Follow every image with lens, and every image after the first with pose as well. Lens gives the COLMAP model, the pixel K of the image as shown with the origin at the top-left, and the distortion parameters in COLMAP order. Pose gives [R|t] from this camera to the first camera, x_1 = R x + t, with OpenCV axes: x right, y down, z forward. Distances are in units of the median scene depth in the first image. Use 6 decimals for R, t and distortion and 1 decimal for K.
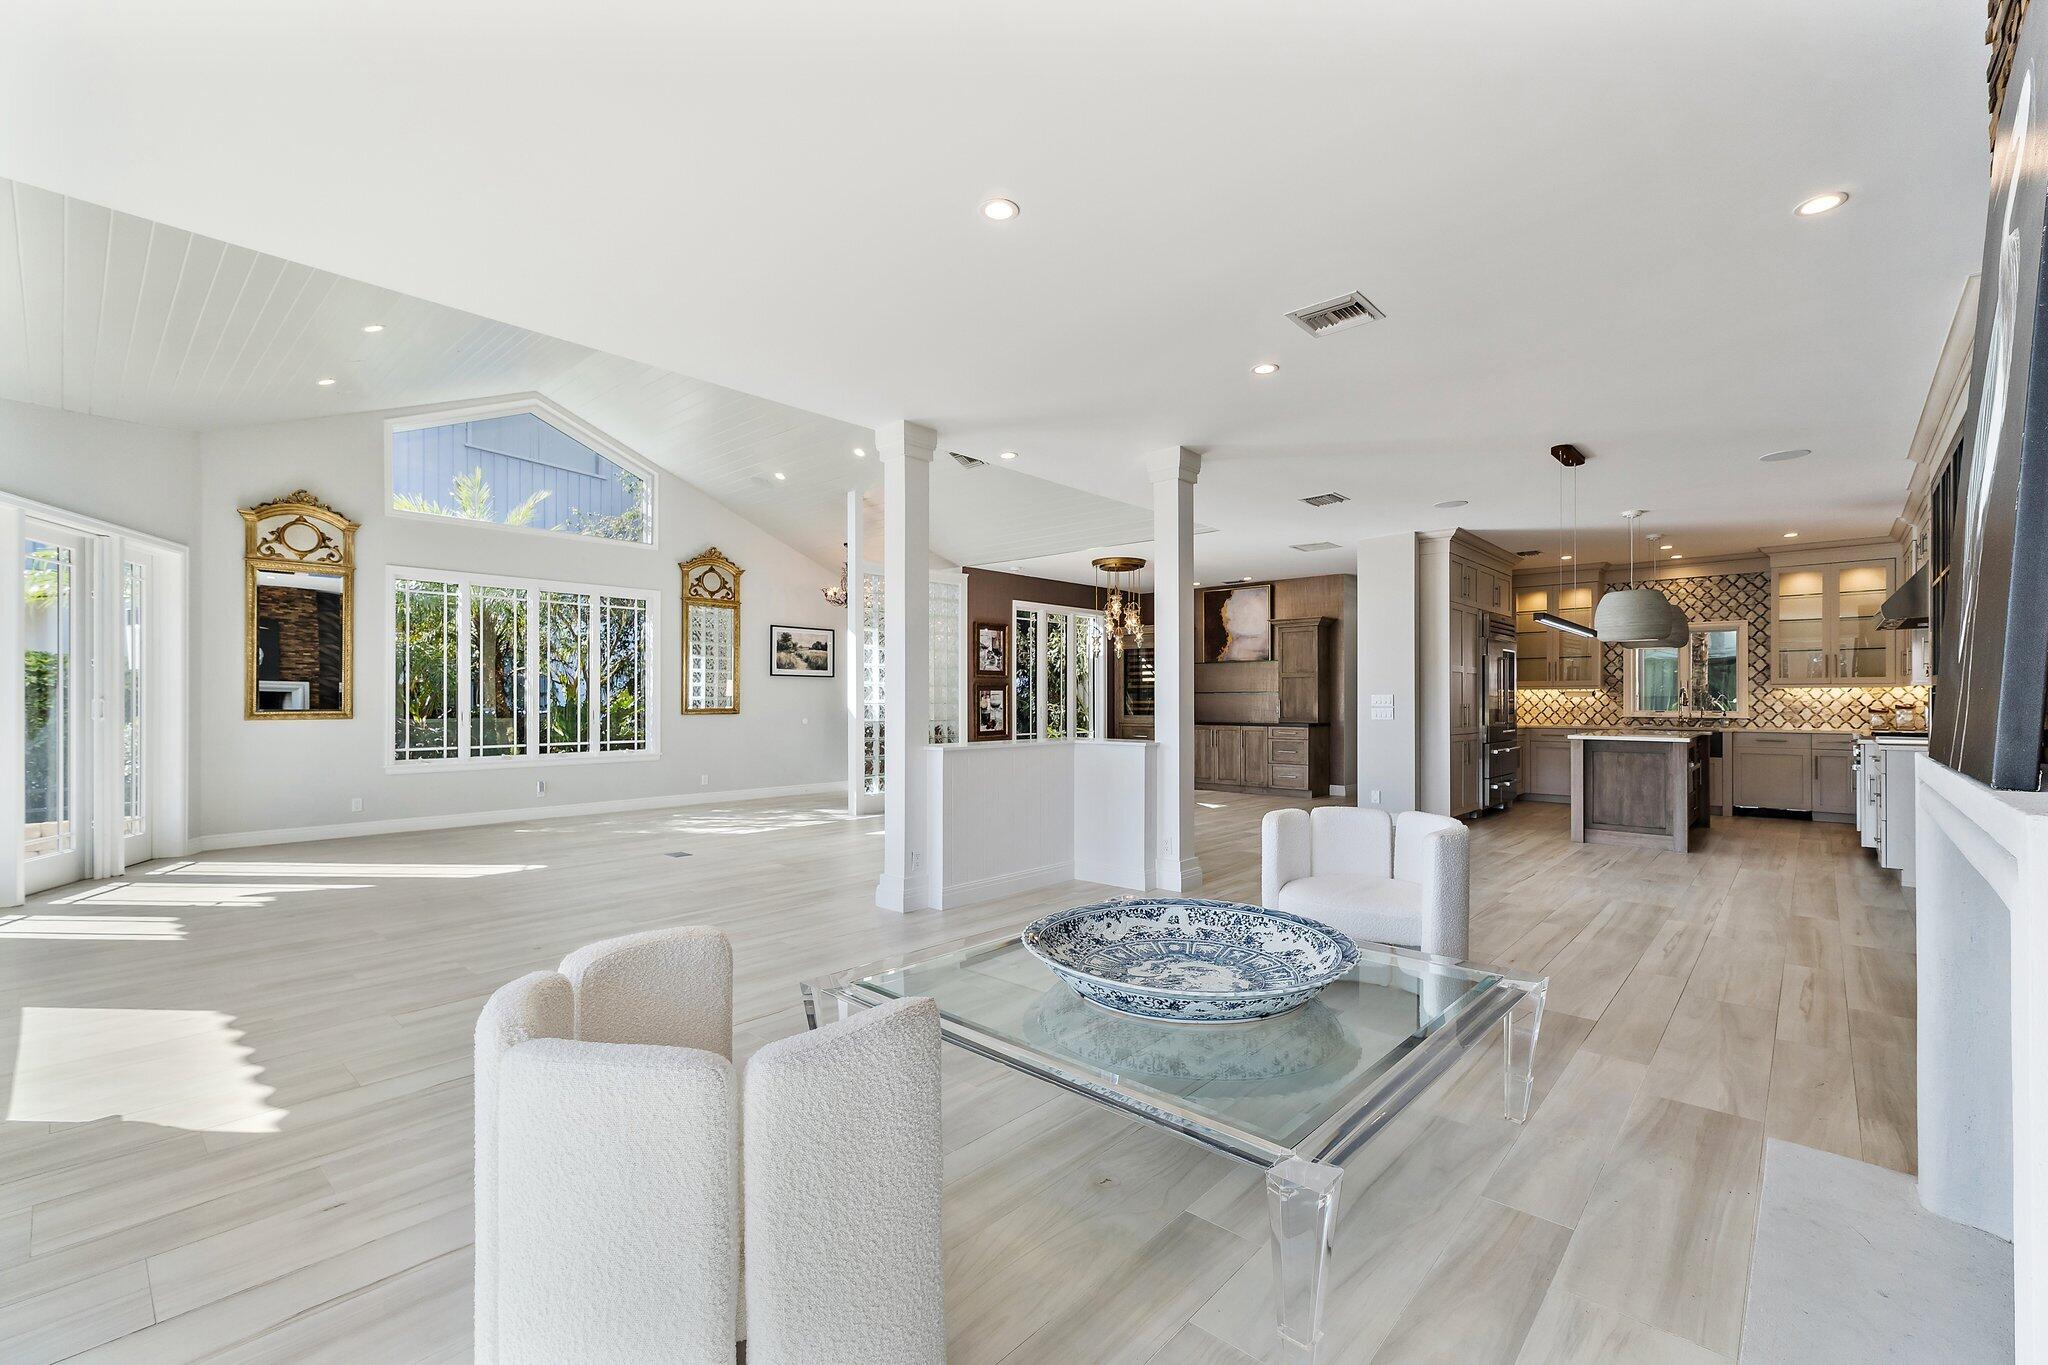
lens RADIAL K [[901.3, 0, 1021.4], [0, 901.3, 689.0], [0, 0, 1]] dist [0.000464, 0.000015]
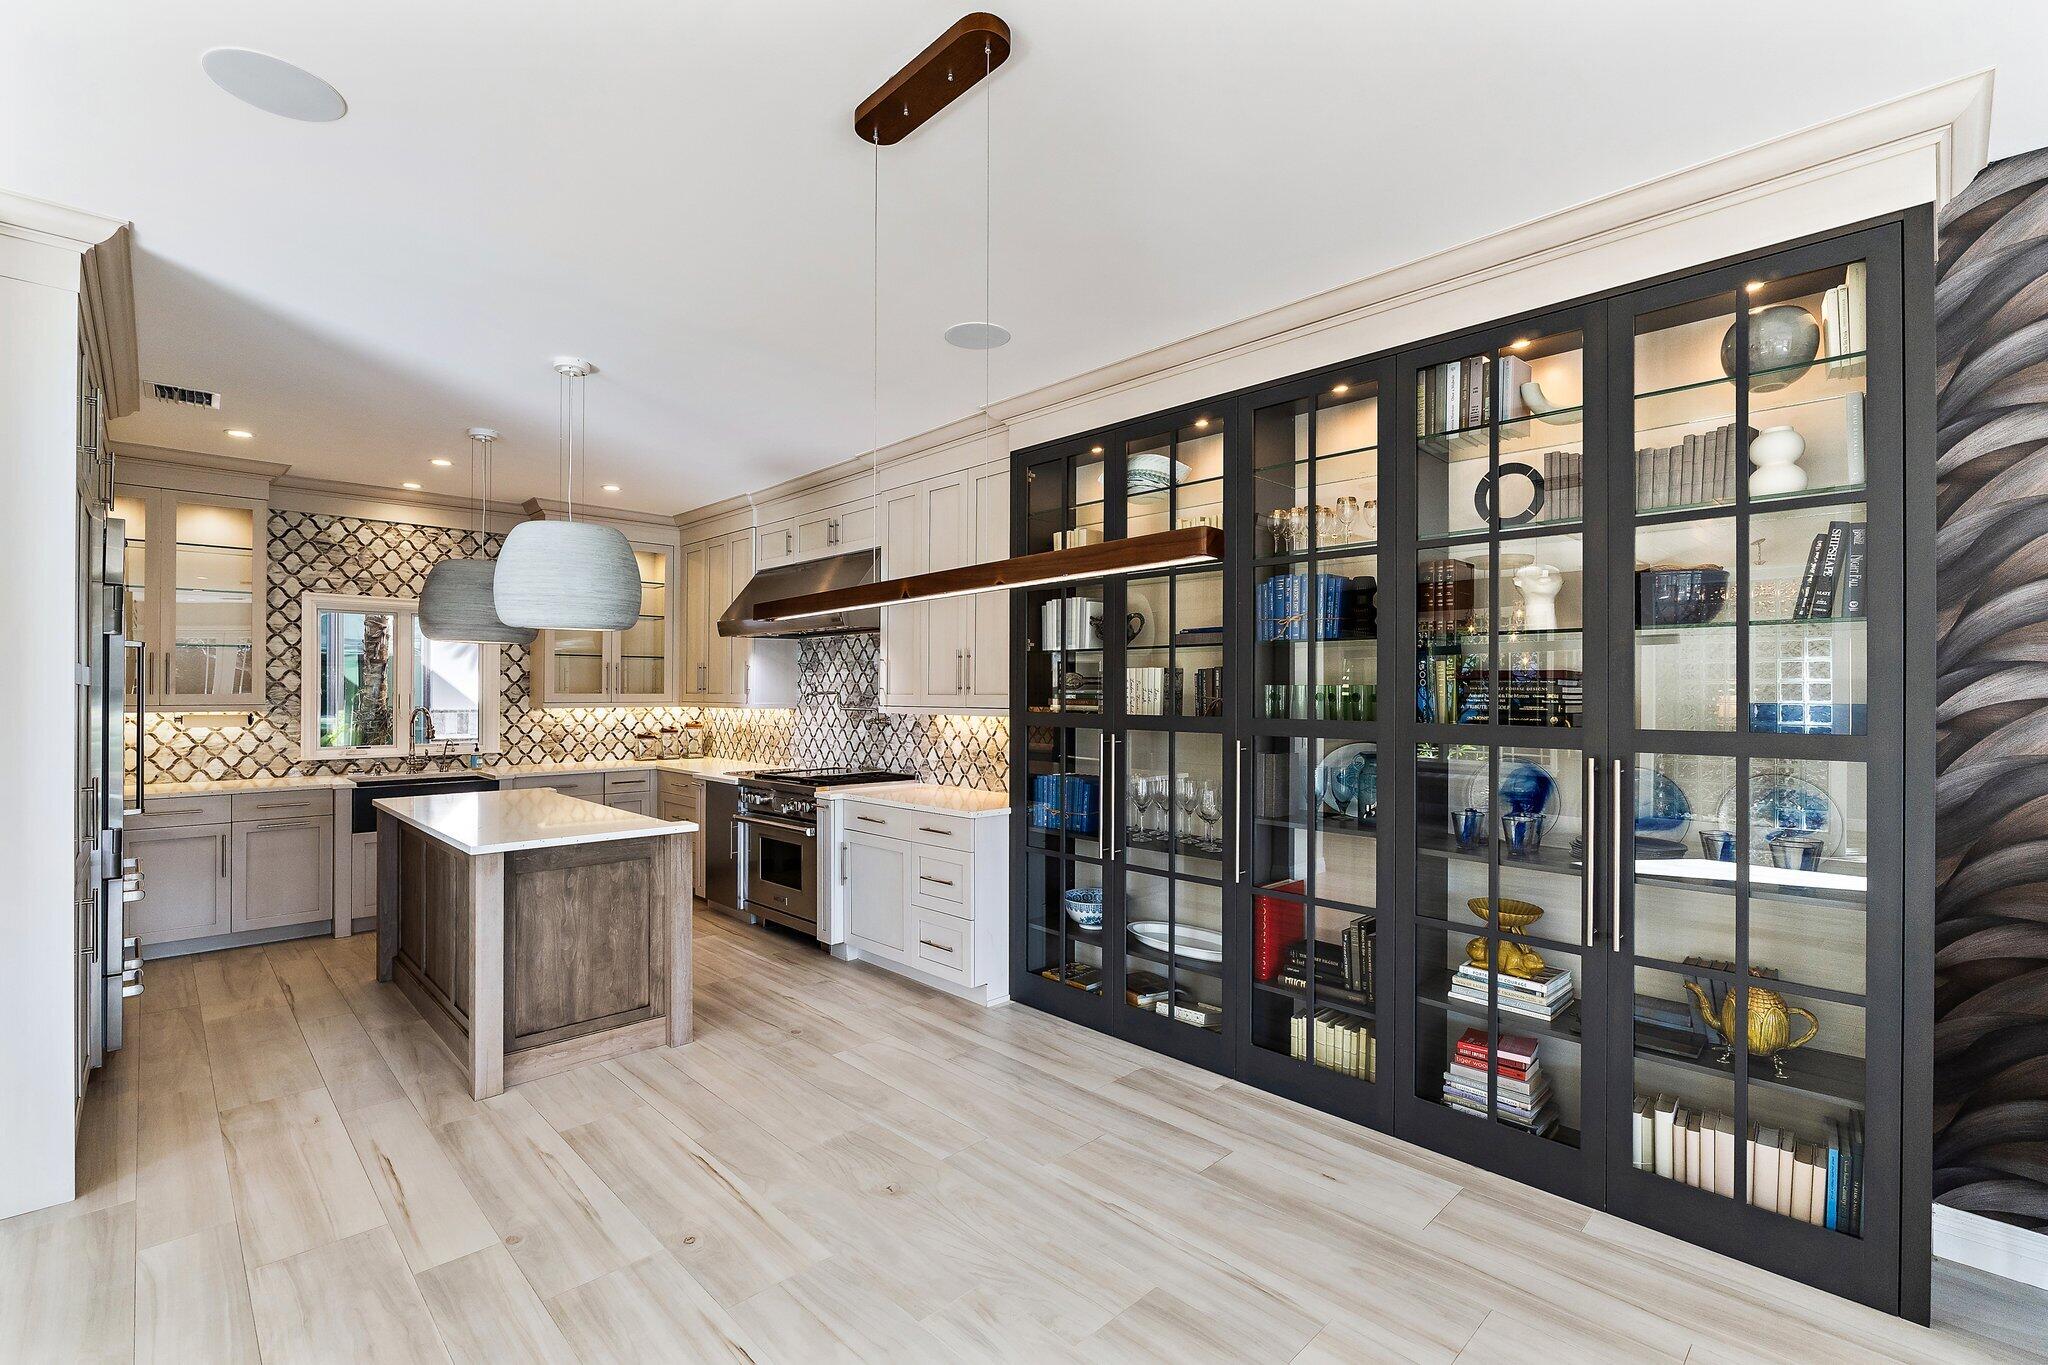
lens RADIAL K [[901.3, 0, 1021.3], [0, 901.3, 690.1], [0, 0, 1]] dist [0.000464, 0.000015]
pose [[0.064088, 0.002456, 0.997941, 0.207600], [-0.015288, 0.999882, -0.001478, -0.022794], [-0.997827, -0.015162, 0.064118, 0.709609]]
